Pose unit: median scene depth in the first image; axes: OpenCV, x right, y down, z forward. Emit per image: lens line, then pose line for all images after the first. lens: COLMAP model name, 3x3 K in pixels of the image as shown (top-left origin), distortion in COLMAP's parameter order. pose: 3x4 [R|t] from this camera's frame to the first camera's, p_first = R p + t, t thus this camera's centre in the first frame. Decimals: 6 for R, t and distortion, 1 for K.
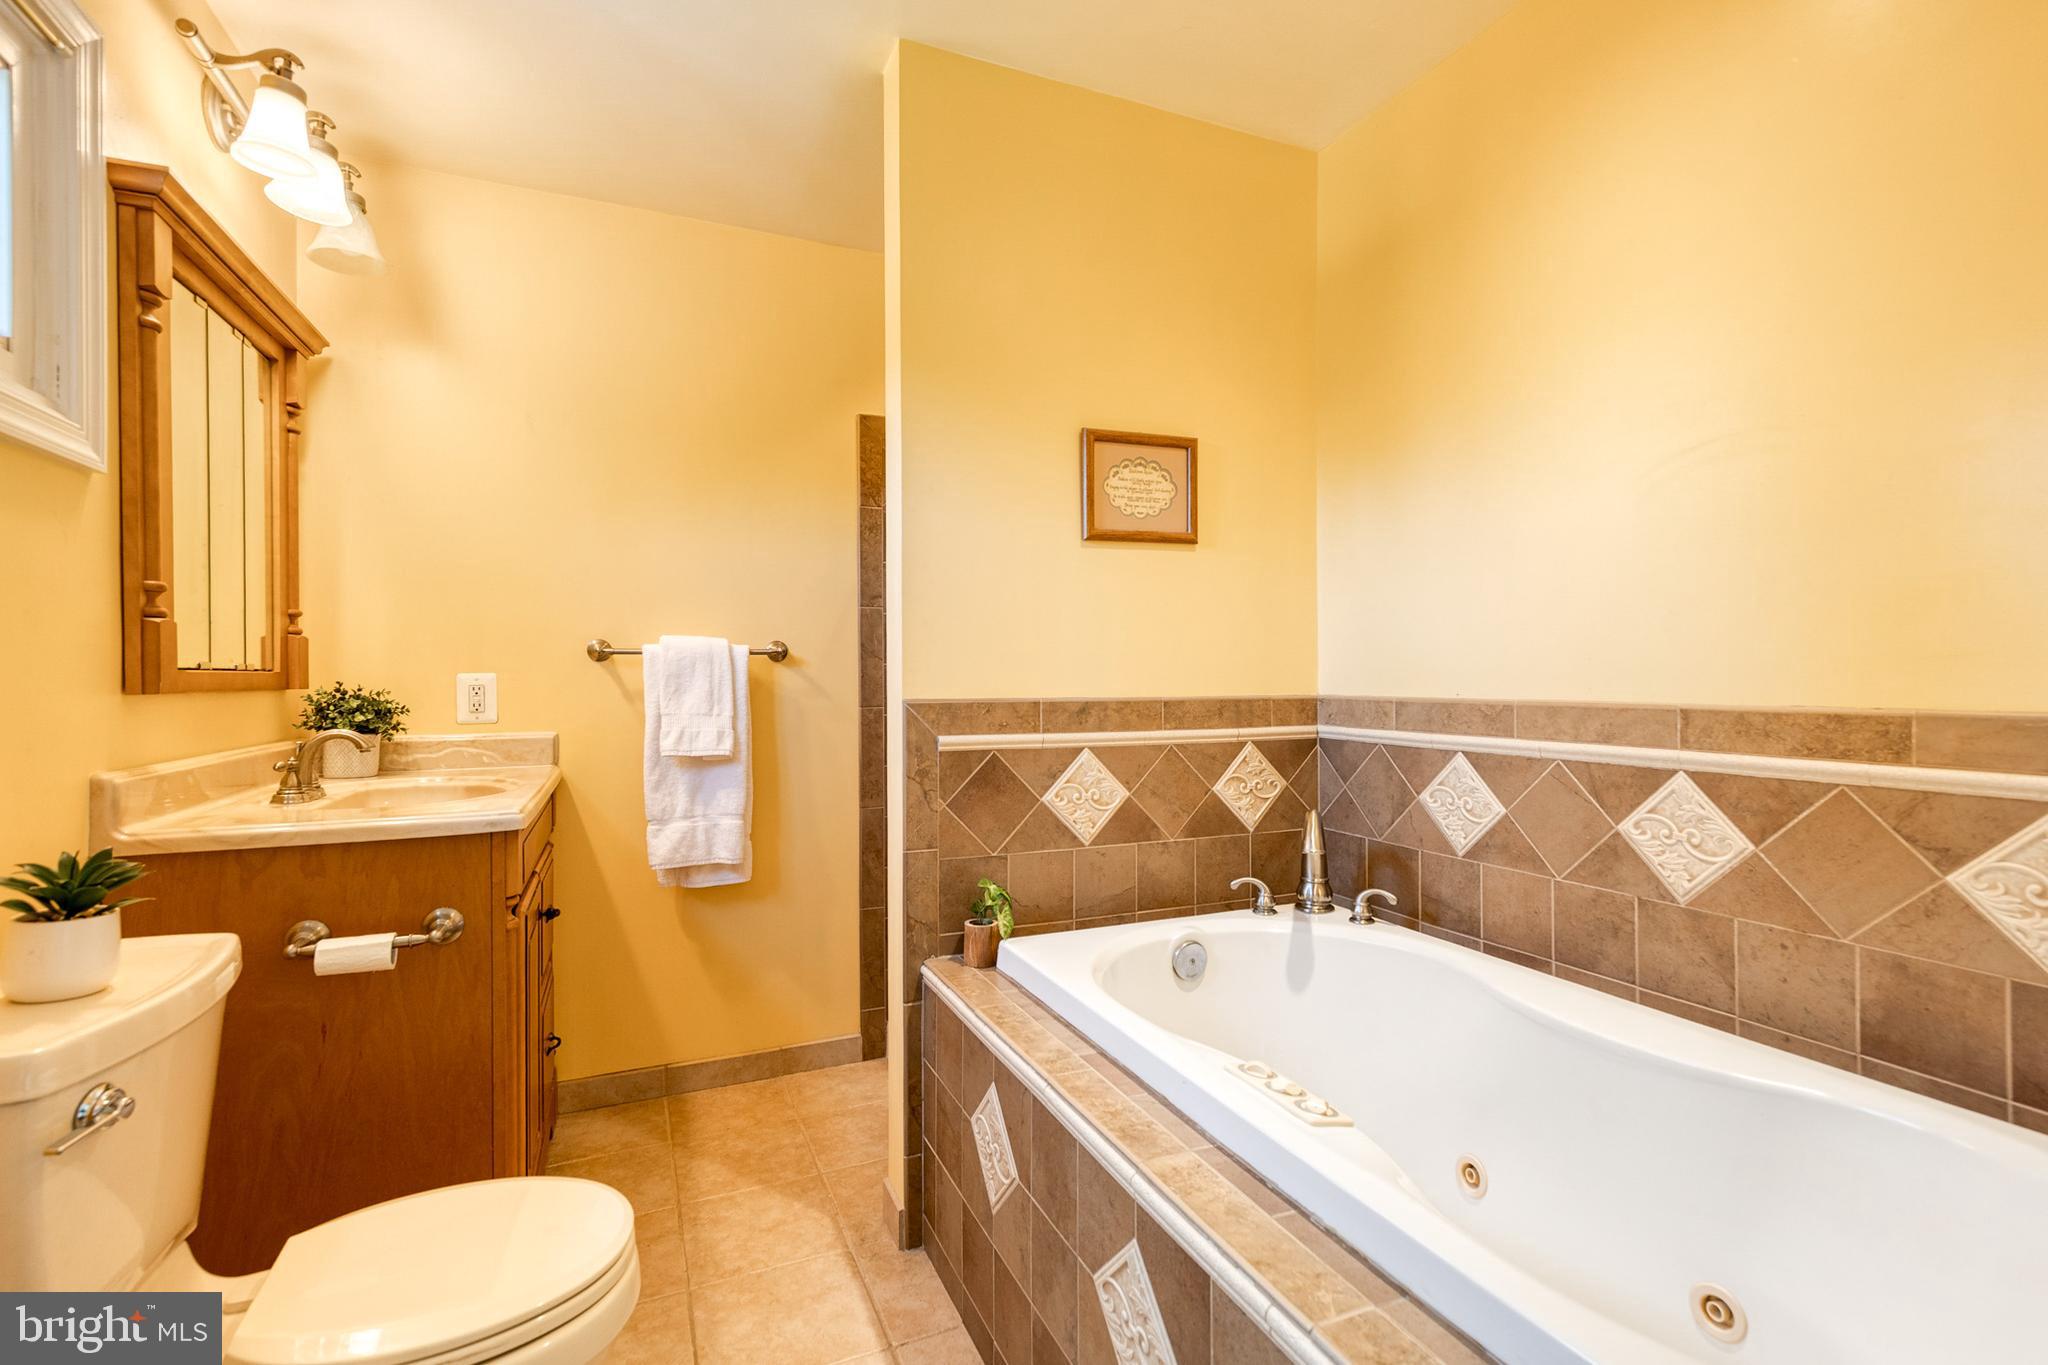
lens RADIAL K [[931.1, 0, 1023.2], [0, 931.1, 672.4], [0, 0, 1]] dist [0.000842, 0.000926]
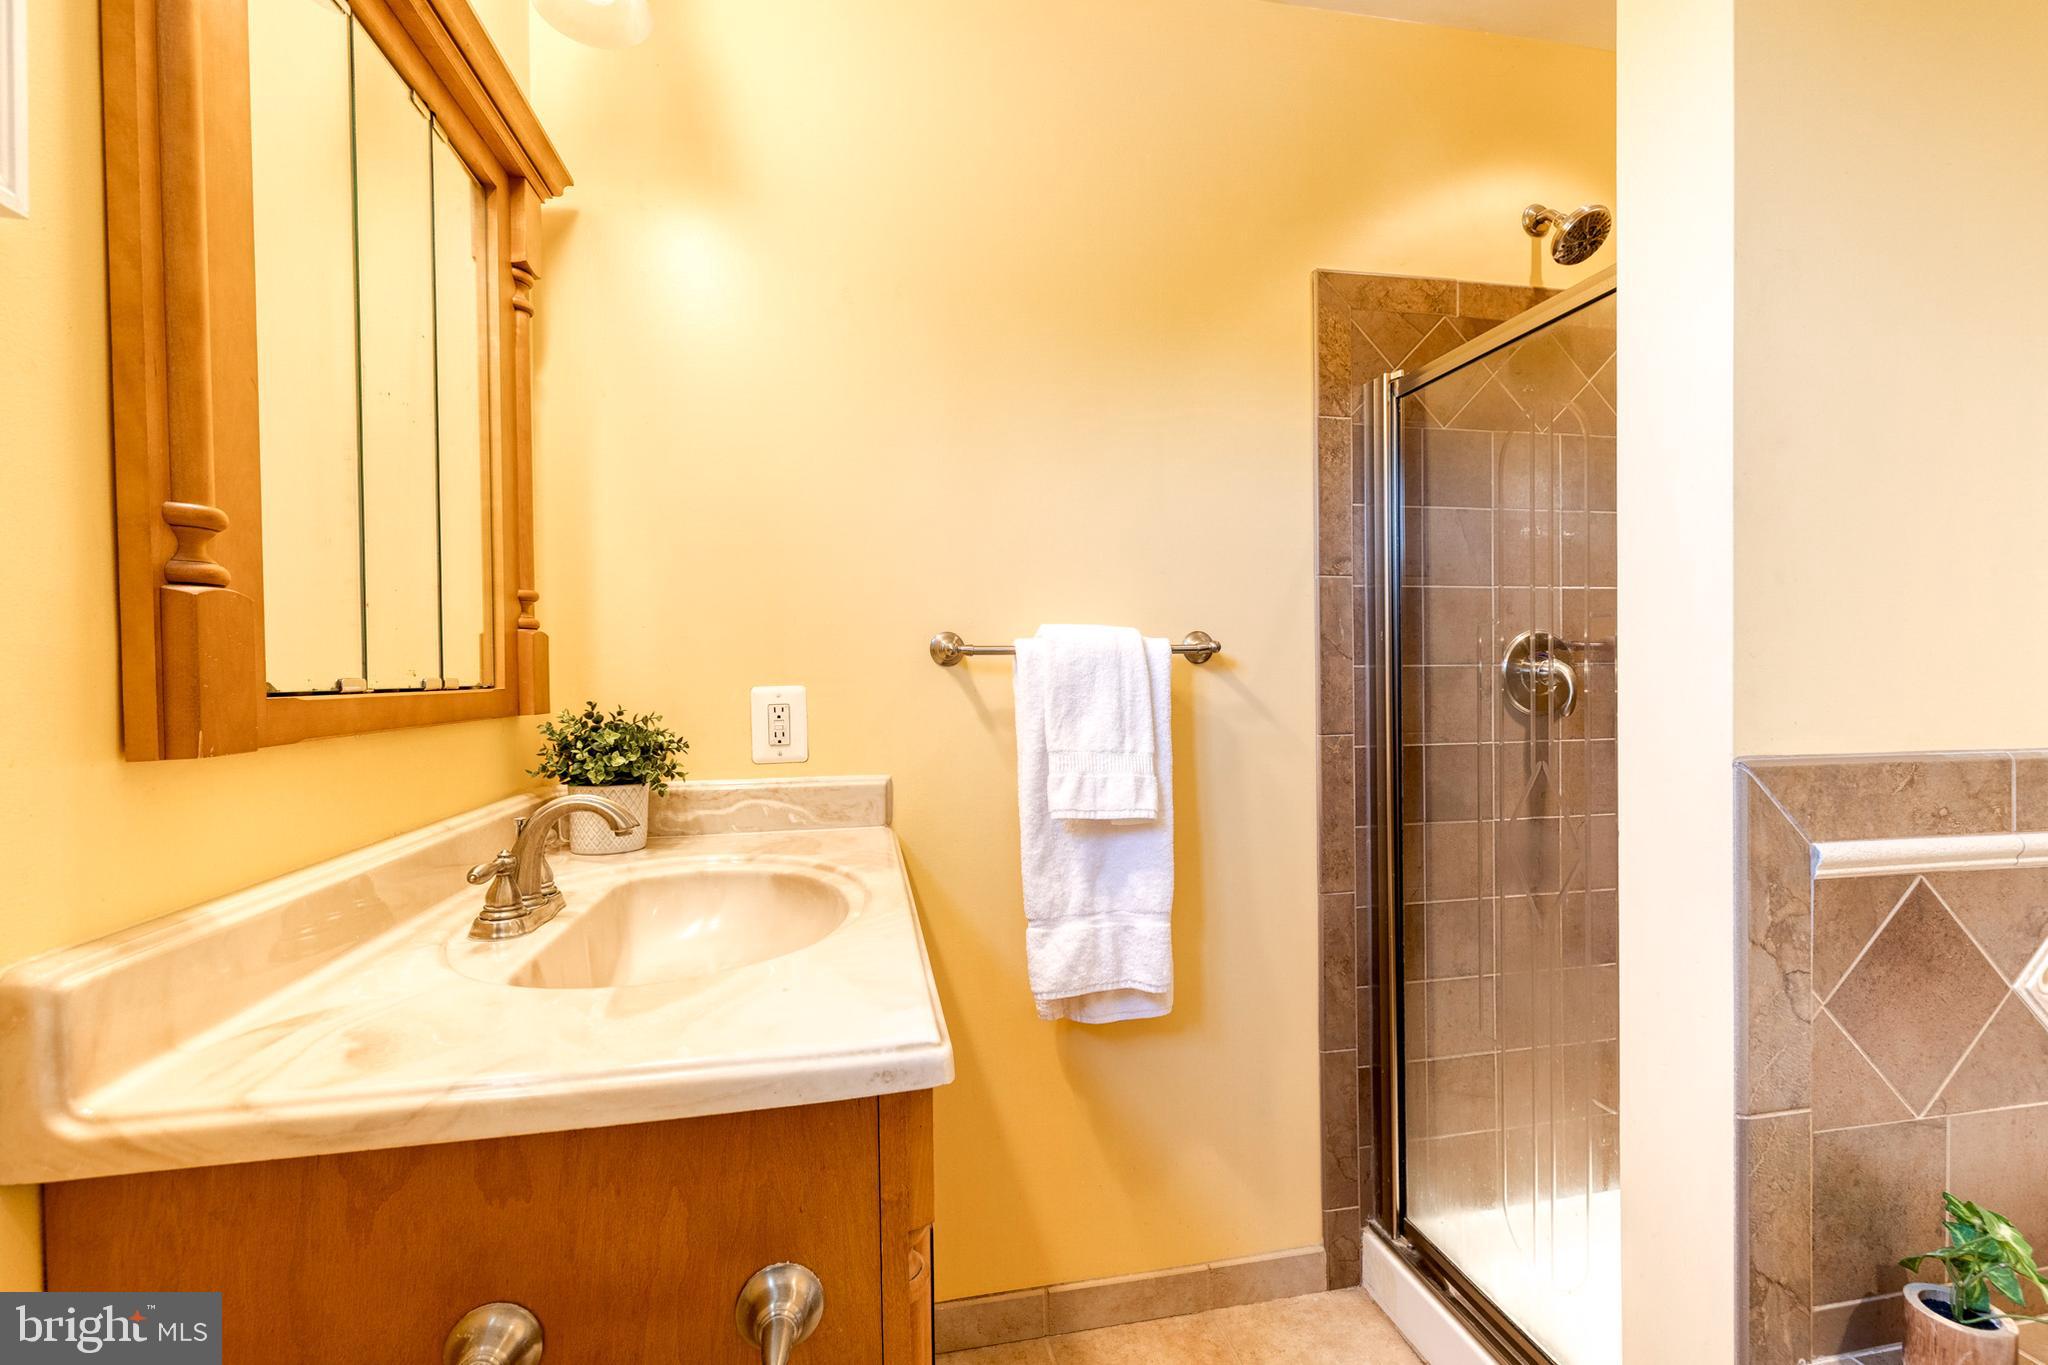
lens RADIAL K [[931.1, 0, 1024.9], [0, 931.1, 682.1], [0, 0, 1]] dist [0.000842, 0.000926]
pose [[0.974895, -0.002233, -0.222656, -0.307776], [0.005626, 0.999877, 0.014607, -0.011697], [0.222596, -0.015493, 0.974788, 0.452598]]
